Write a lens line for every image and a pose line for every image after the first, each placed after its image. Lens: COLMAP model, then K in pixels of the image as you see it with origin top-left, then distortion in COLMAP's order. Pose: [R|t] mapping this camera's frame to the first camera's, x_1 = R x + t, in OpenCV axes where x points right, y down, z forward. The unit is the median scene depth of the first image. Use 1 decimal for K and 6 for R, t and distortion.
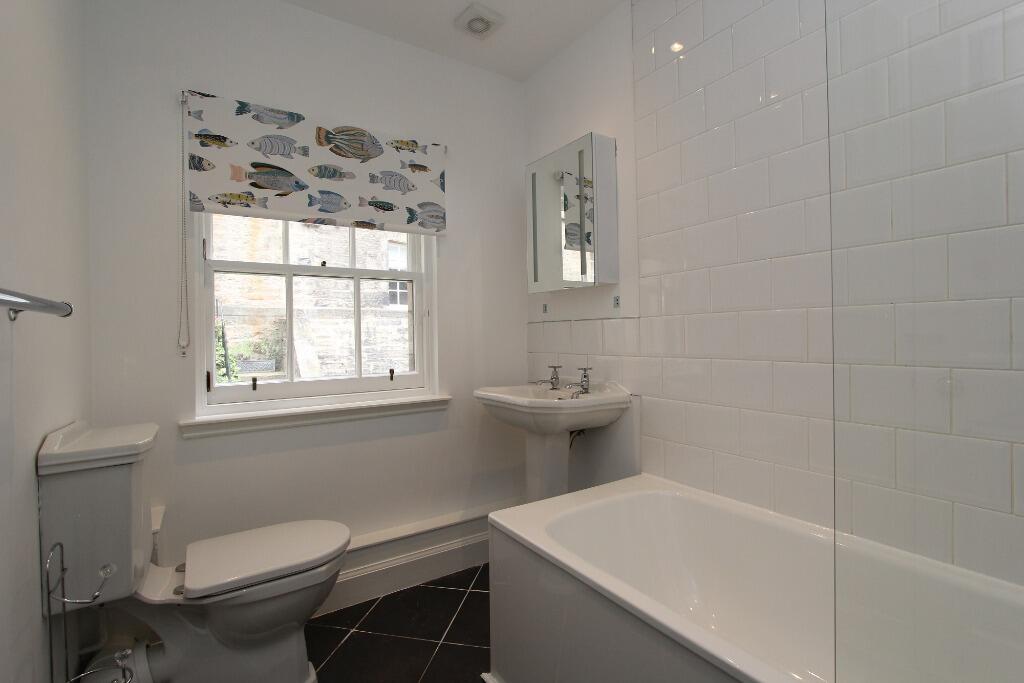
lens RADIAL K [[478.4, 0, 511.7], [0, 478.4, 335.4], [0, 0, 1]] dist [-0.002352, 0.000580]
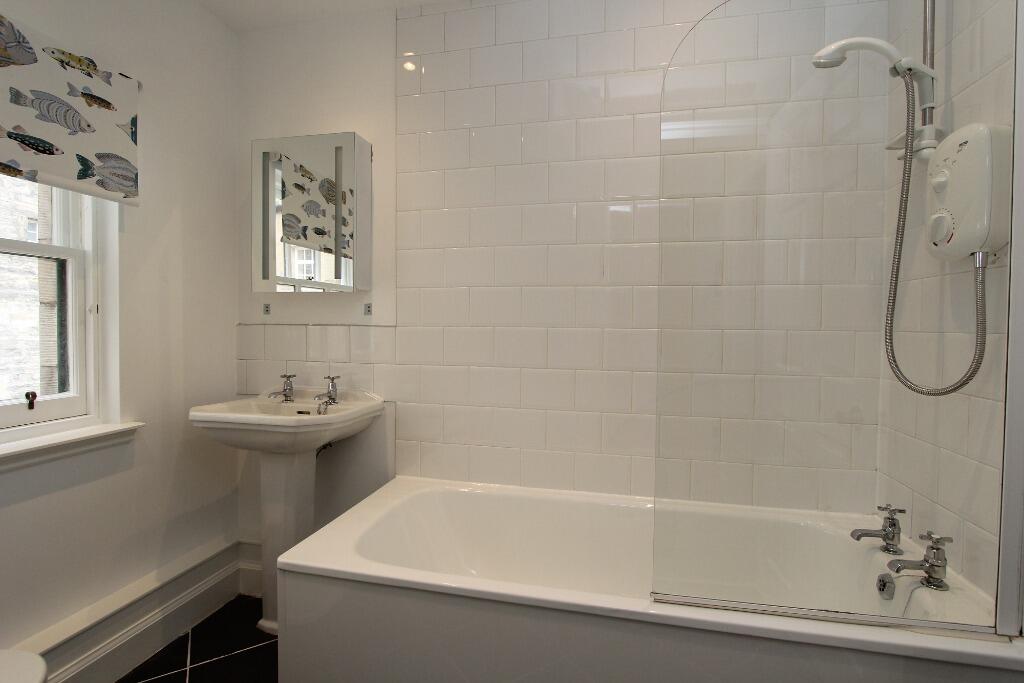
lens RADIAL K [[478.4, 0, 511.7], [0, 478.4, 335.4], [0, 0, 1]] dist [-0.002352, 0.000580]
pose [[0.718391, 0.009405, 0.695576, -0.245595], [-0.022186, 0.999710, 0.009396, -0.030092], [-0.695285, -0.022182, 0.718391, 0.074683]]
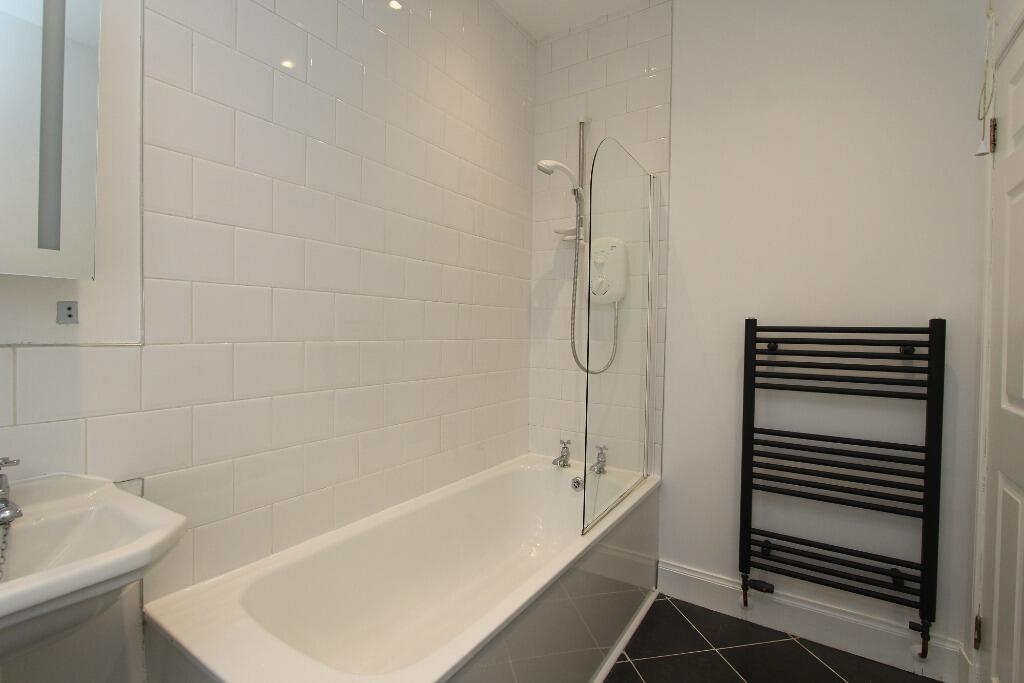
lens RADIAL K [[478.4, 0, 511.7], [0, 478.4, 335.4], [0, 0, 1]] dist [-0.002352, 0.000580]
pose [[-0.397345, 0.003296, 0.917663, -0.406826], [-0.003962, 0.999978, -0.005307, -0.042953], [-0.917661, -0.005744, -0.397323, 0.737648]]
